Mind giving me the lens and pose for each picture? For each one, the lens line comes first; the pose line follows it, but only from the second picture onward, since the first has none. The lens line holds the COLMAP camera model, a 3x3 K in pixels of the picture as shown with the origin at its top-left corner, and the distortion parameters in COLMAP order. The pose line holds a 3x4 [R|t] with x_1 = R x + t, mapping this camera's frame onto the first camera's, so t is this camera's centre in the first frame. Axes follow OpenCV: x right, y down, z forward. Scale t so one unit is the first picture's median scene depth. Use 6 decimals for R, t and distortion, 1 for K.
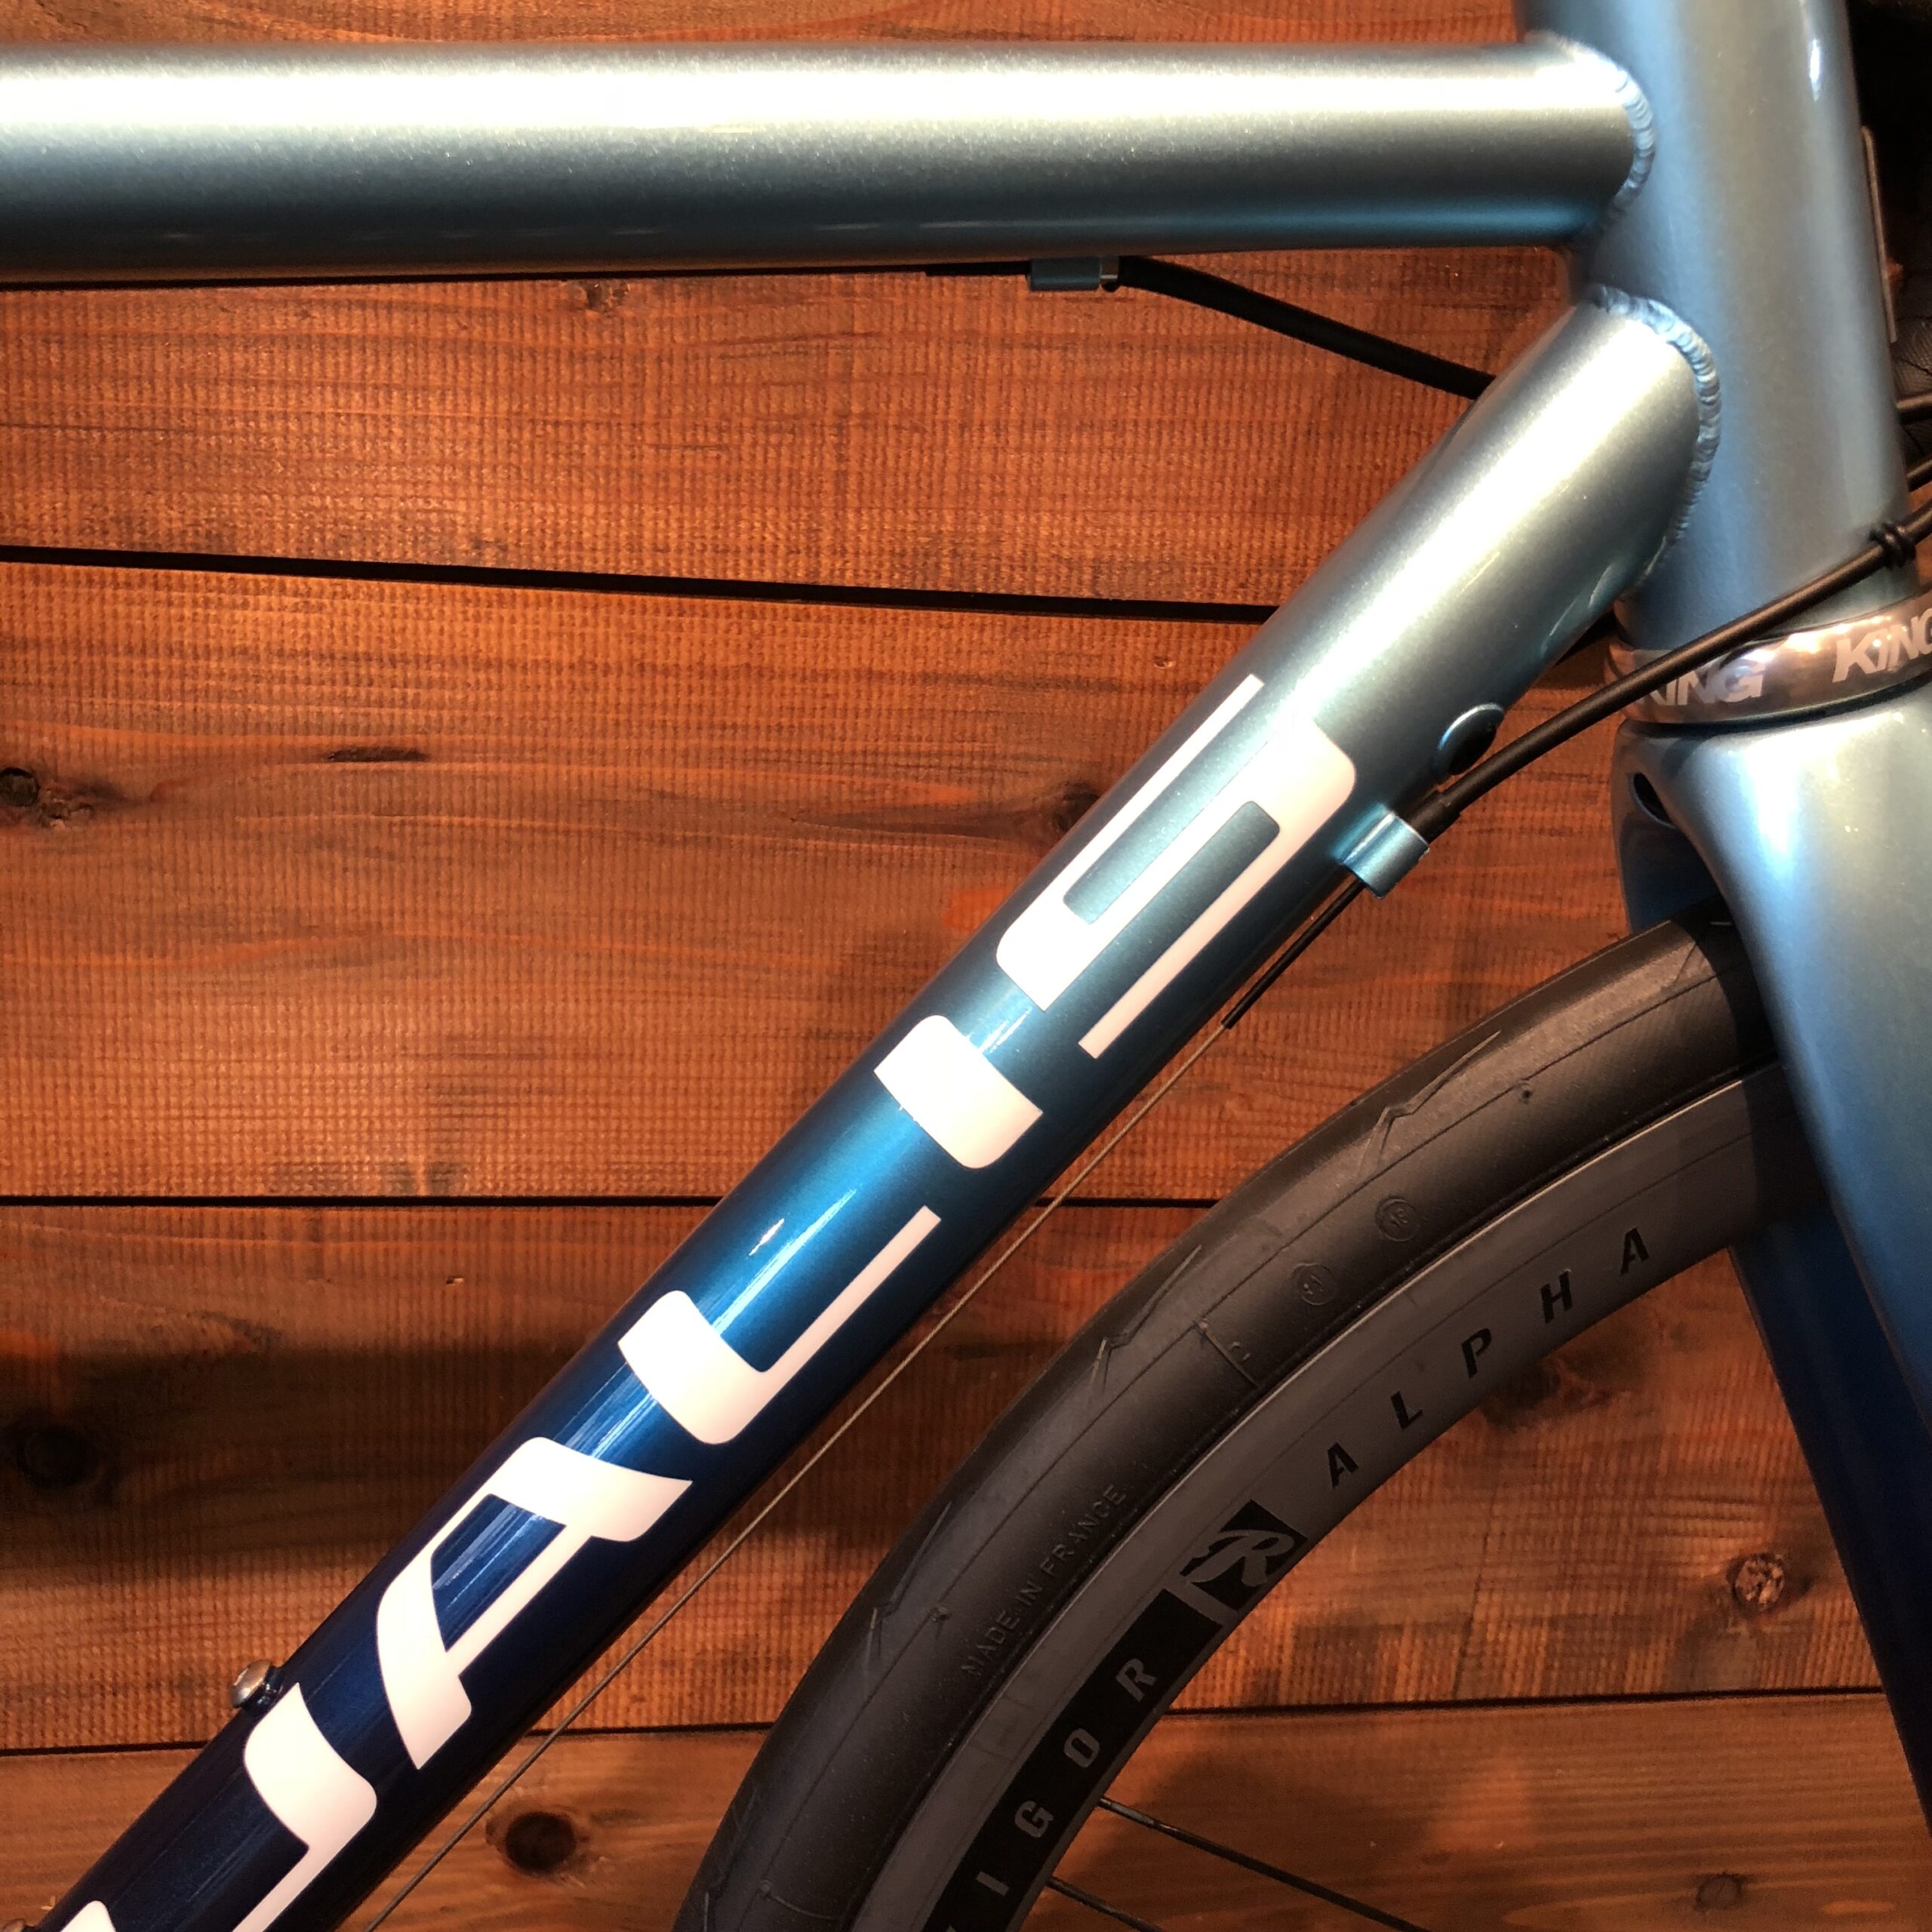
lens RADIAL K [[2131.9, 0, 966.5], [0, 2131.9, 960.0], [0, 0, 1]] dist [-0.008752, 0.000000]
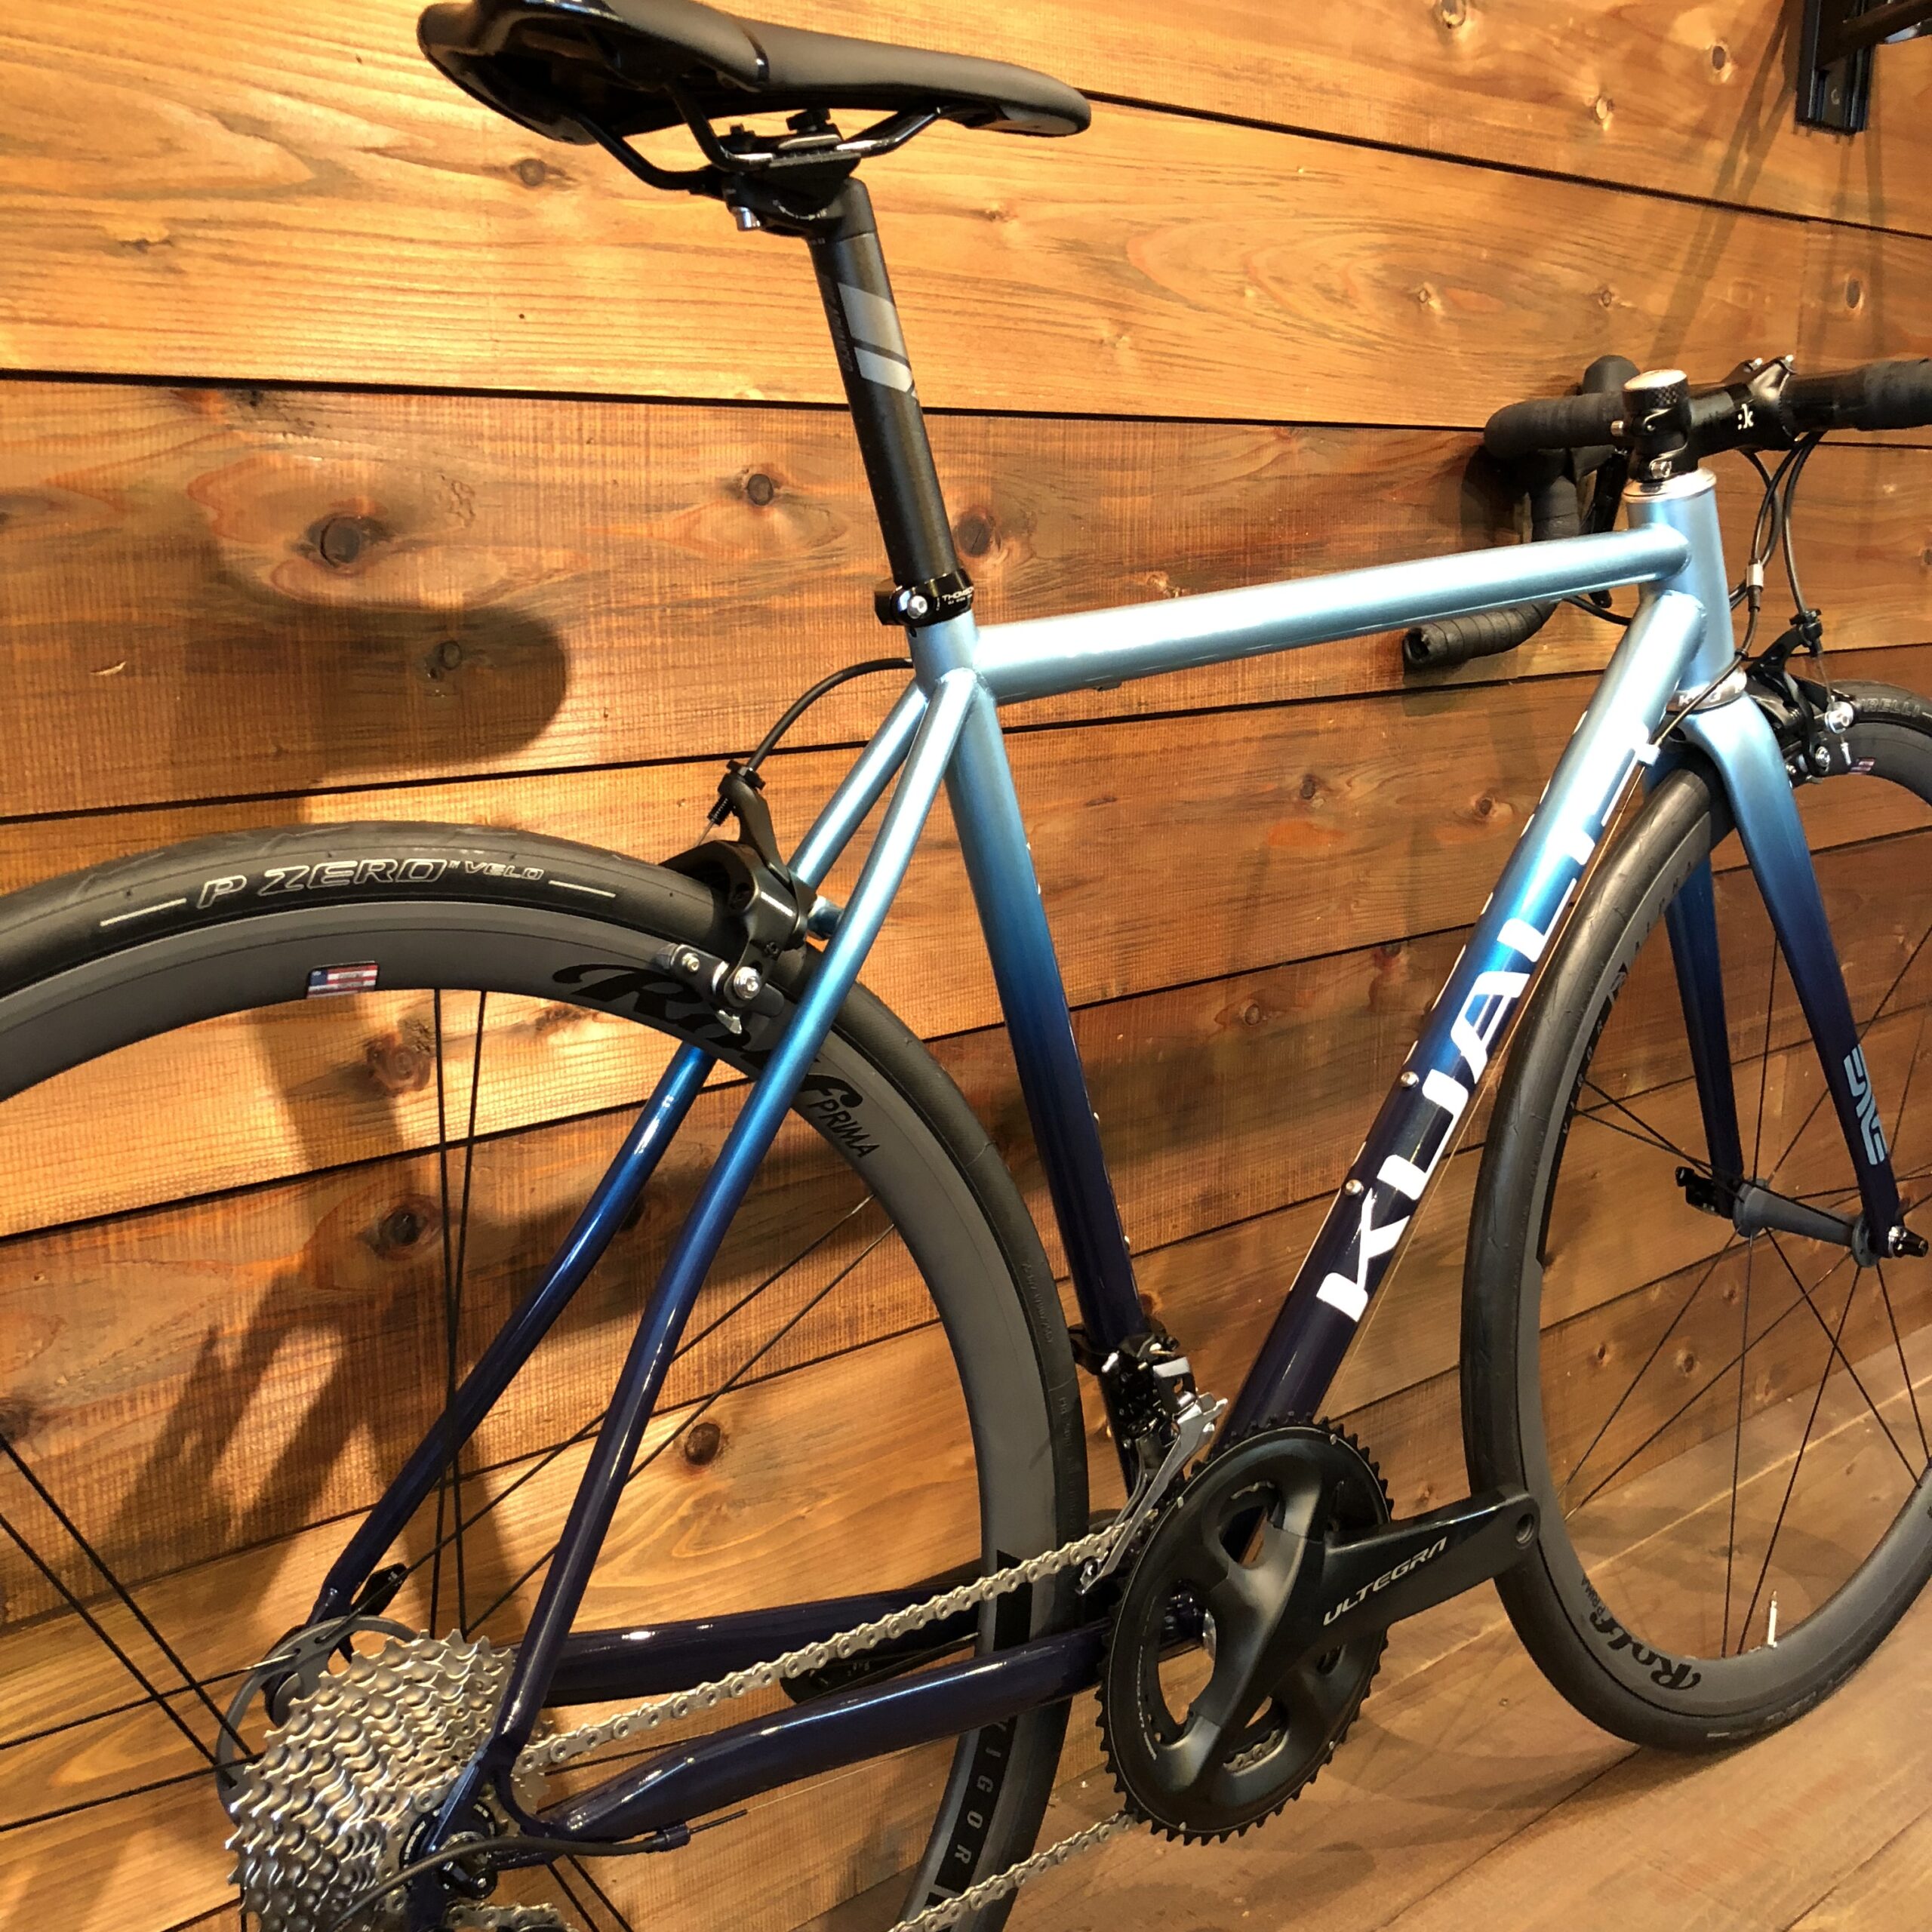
lens RADIAL K [[2131.9, 0, 978.9], [0, 2131.9, 979.6], [0, 0, 1]] dist [-0.008752, 0.000000]
pose [[0.837520, -0.181796, 0.515278, -1.624111], [0.190201, 0.981049, 0.036977, -0.017545], [-0.512235, 0.067037, 0.856225, -0.879740]]
